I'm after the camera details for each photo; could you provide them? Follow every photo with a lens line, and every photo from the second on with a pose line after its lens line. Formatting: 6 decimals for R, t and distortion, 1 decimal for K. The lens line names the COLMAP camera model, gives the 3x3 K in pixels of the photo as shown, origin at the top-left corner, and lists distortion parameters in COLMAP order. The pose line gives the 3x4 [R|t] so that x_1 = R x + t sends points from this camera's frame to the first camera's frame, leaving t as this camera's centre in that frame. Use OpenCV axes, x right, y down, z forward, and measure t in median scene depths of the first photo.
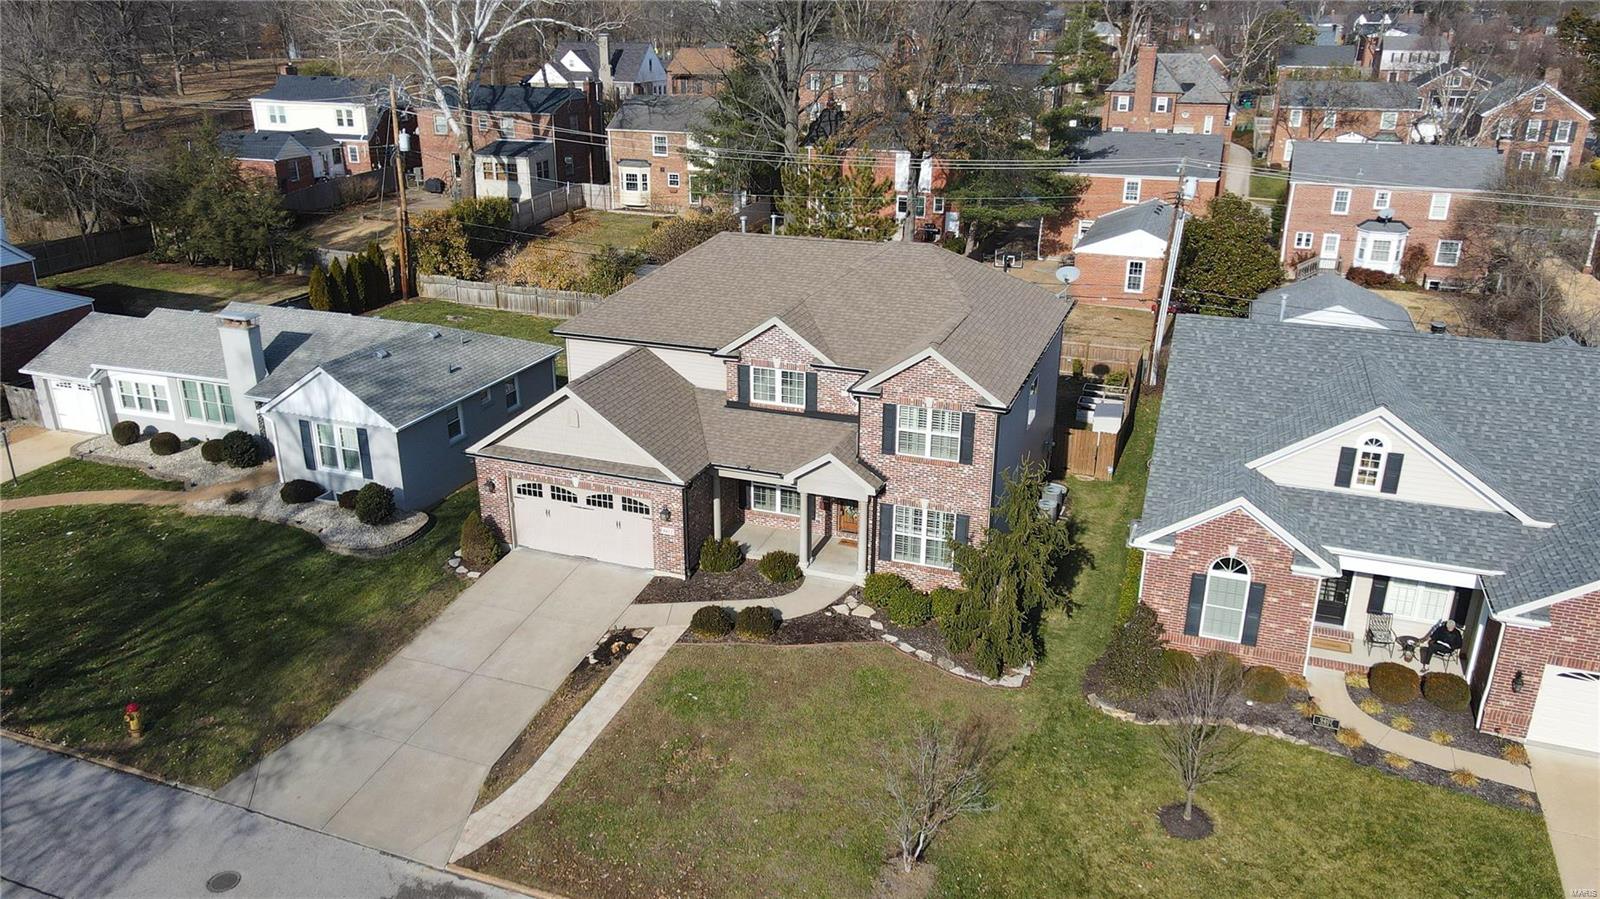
lens RADIAL K [[1178.9, 0, 793.0], [0, 1178.9, 451.5], [0, 0, 1]] dist [-0.016290, 0.063560]
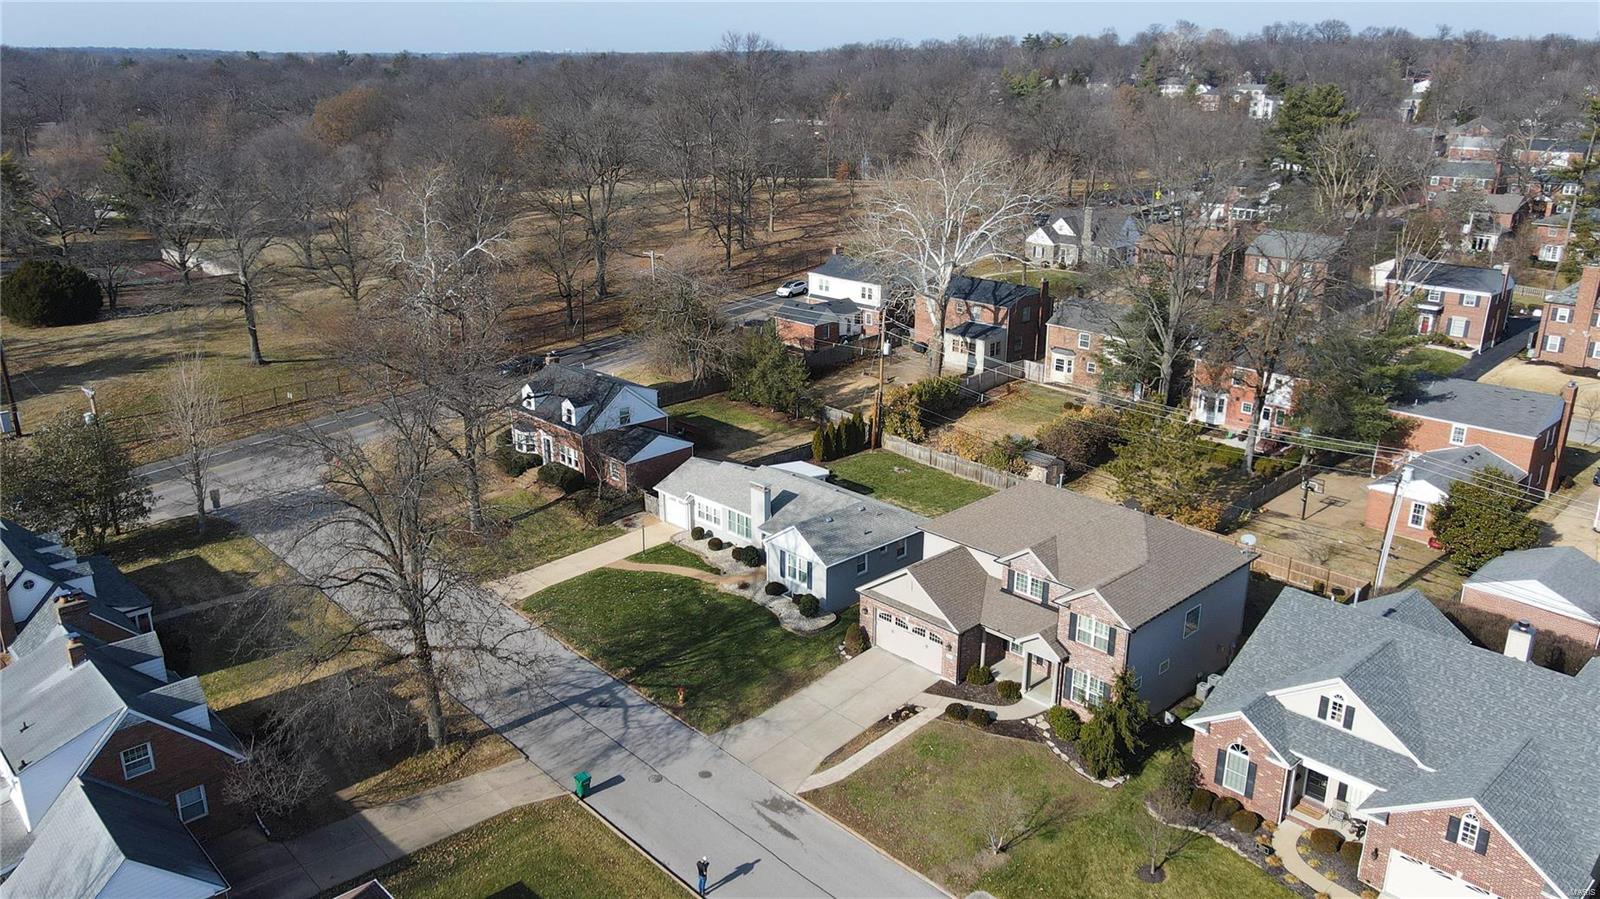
lens RADIAL K [[1178.9, 0, 793.0], [0, 1178.9, 451.5], [0, 0, 1]] dist [-0.016290, 0.063560]
pose [[0.898850, 0.137877, -0.416004, 0.361039], [-0.155828, 0.987740, -0.009326, -0.176142], [0.409618, 0.073208, 0.909315, -0.712052]]
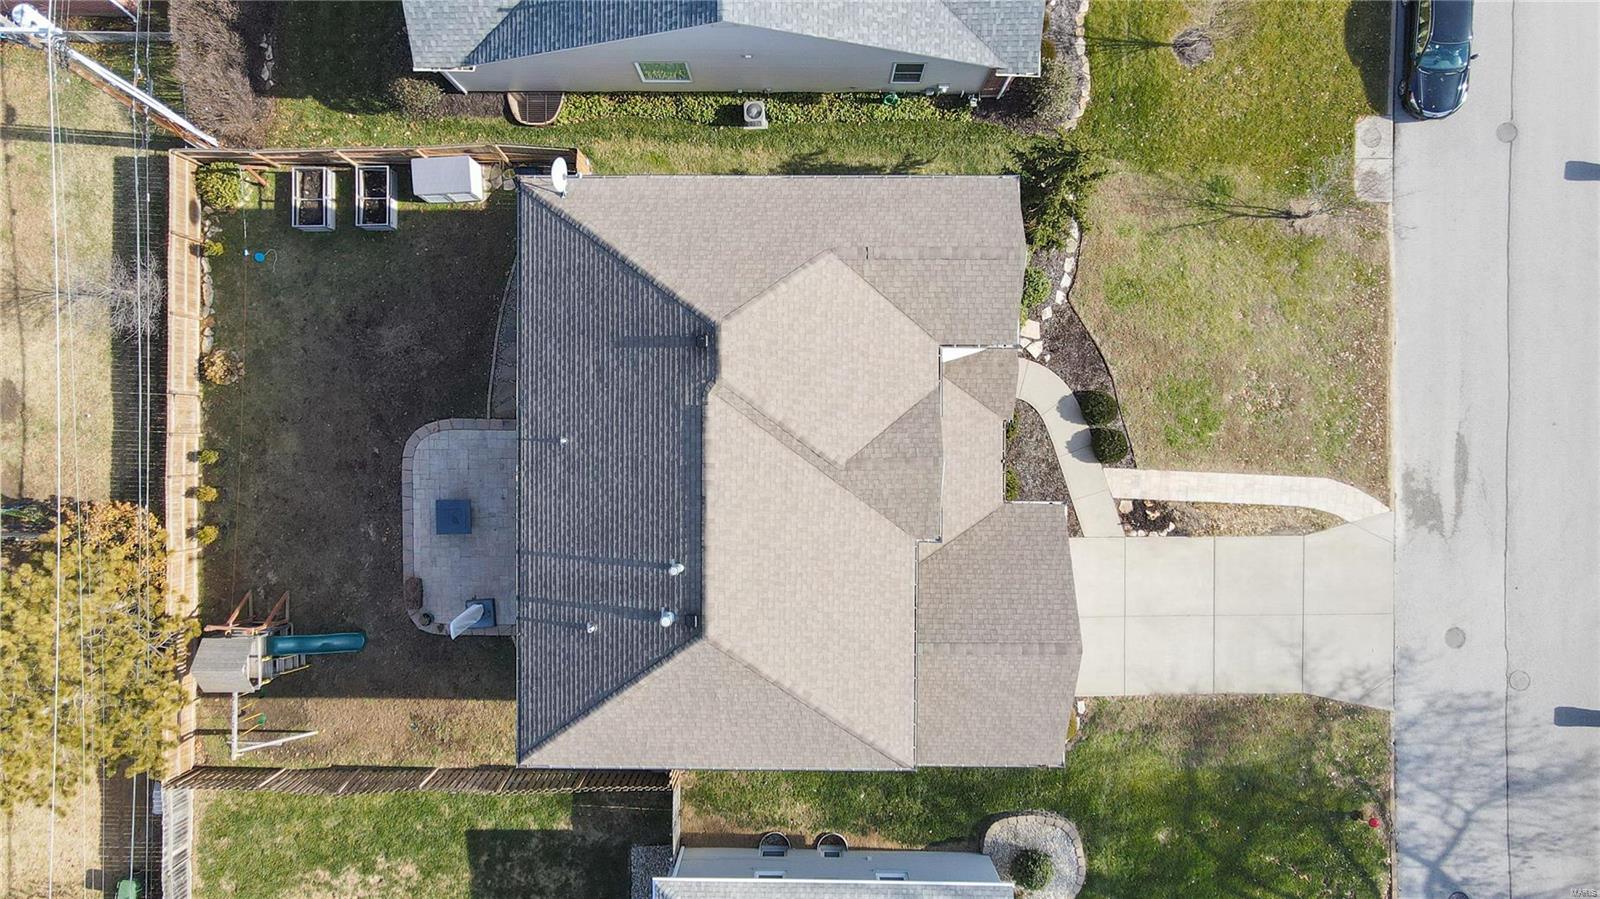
lens RADIAL K [[1178.9, 0, 793.0], [0, 1178.9, 451.5], [0, 0, 1]] dist [-0.016290, 0.063560]
pose [[-0.342882, -0.938952, -0.028301, 0.055068], [0.344909, -0.153861, 0.925940, -0.884464], [-0.873768, 0.307727, 0.376609, 0.736537]]
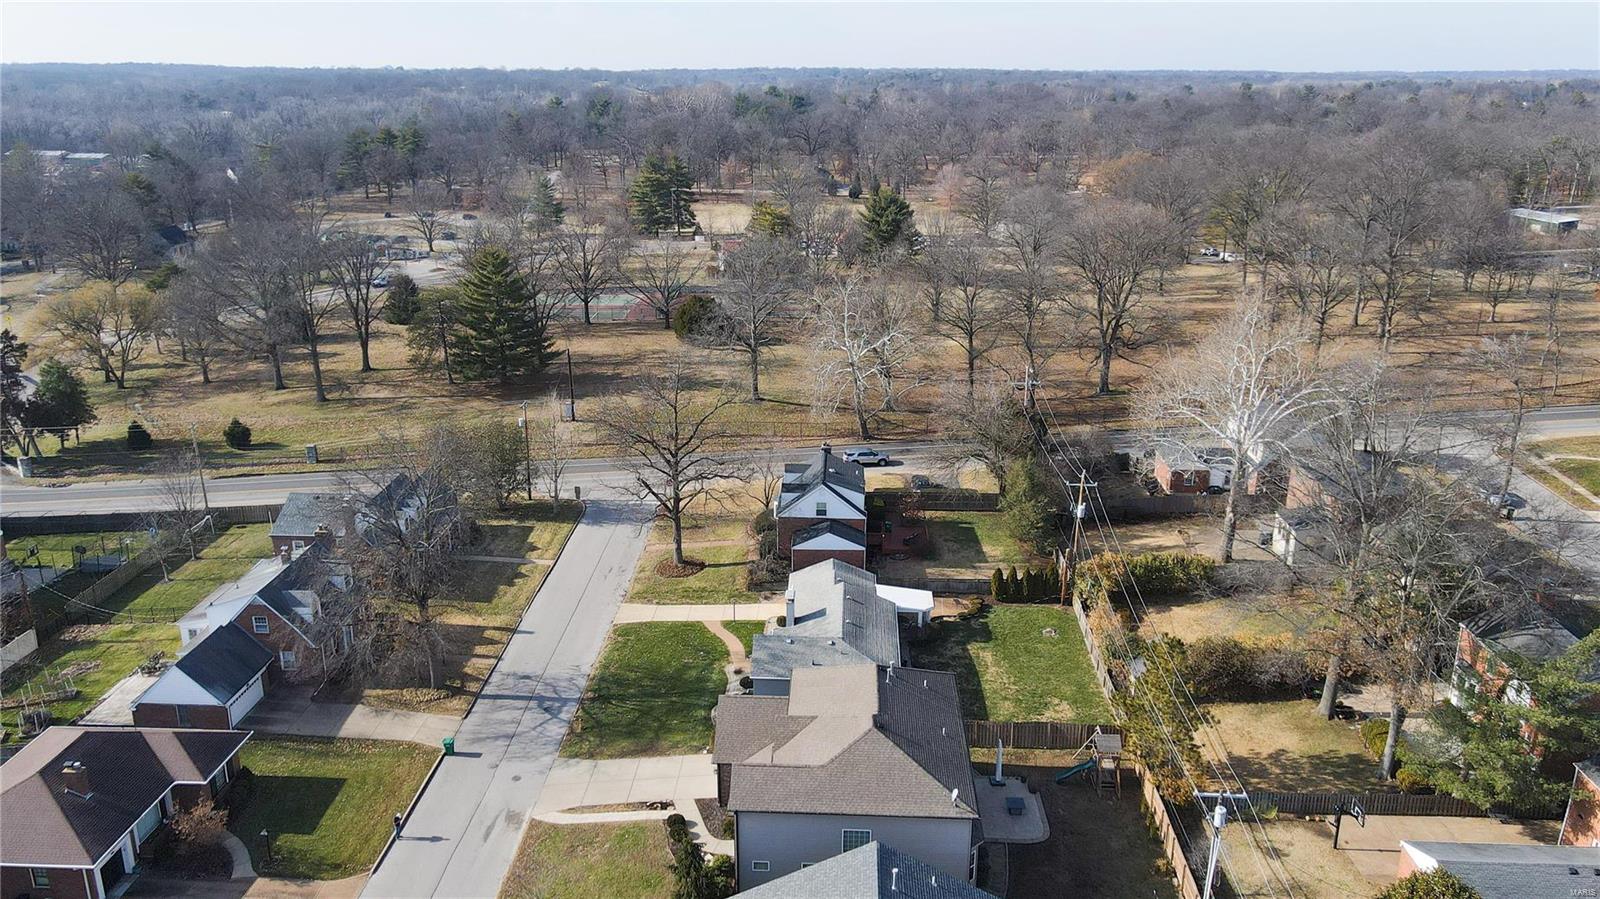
lens RADIAL K [[1178.9, 0, 793.0], [0, 1178.9, 451.5], [0, 0, 1]] dist [-0.016290, 0.063560]
pose [[0.294930, 0.287799, -0.911147, 1.554413], [-0.338293, 0.923250, 0.182120, -0.835660], [0.893630, 0.254522, 0.369654, 0.189317]]
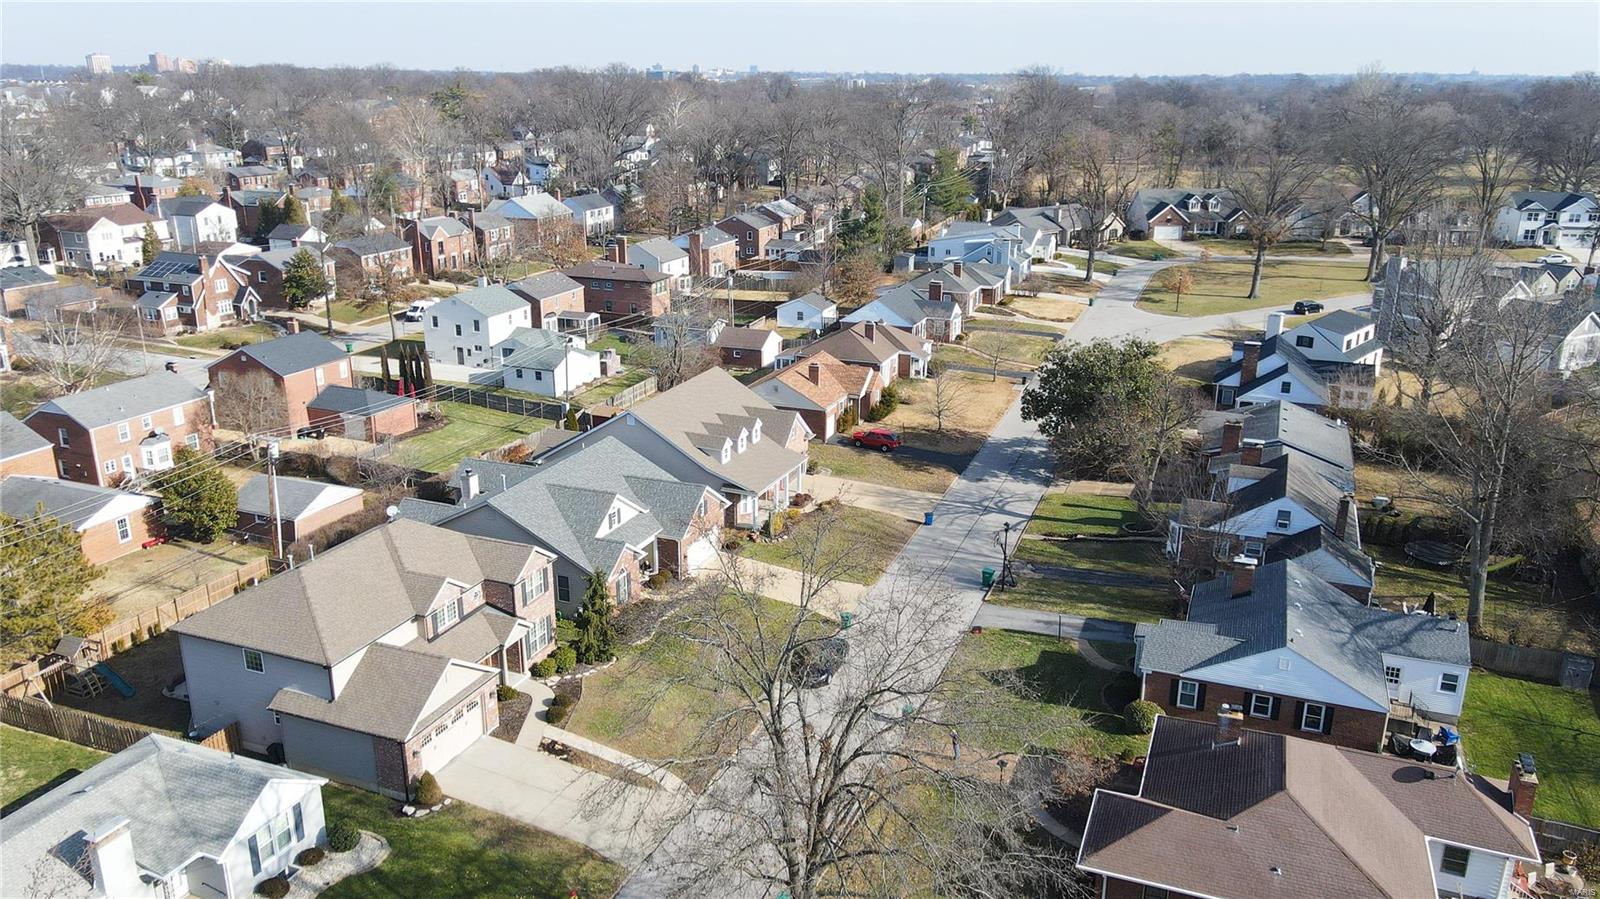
lens RADIAL K [[1178.9, 0, 793.0], [0, 1178.9, 451.5], [0, 0, 1]] dist [-0.016290, 0.063560]
pose [[0.028016, -0.304620, 0.952062, -1.558329], [0.354791, 0.893455, 0.275428, -0.560888], [-0.934526, 0.330067, 0.133107, 0.202075]]
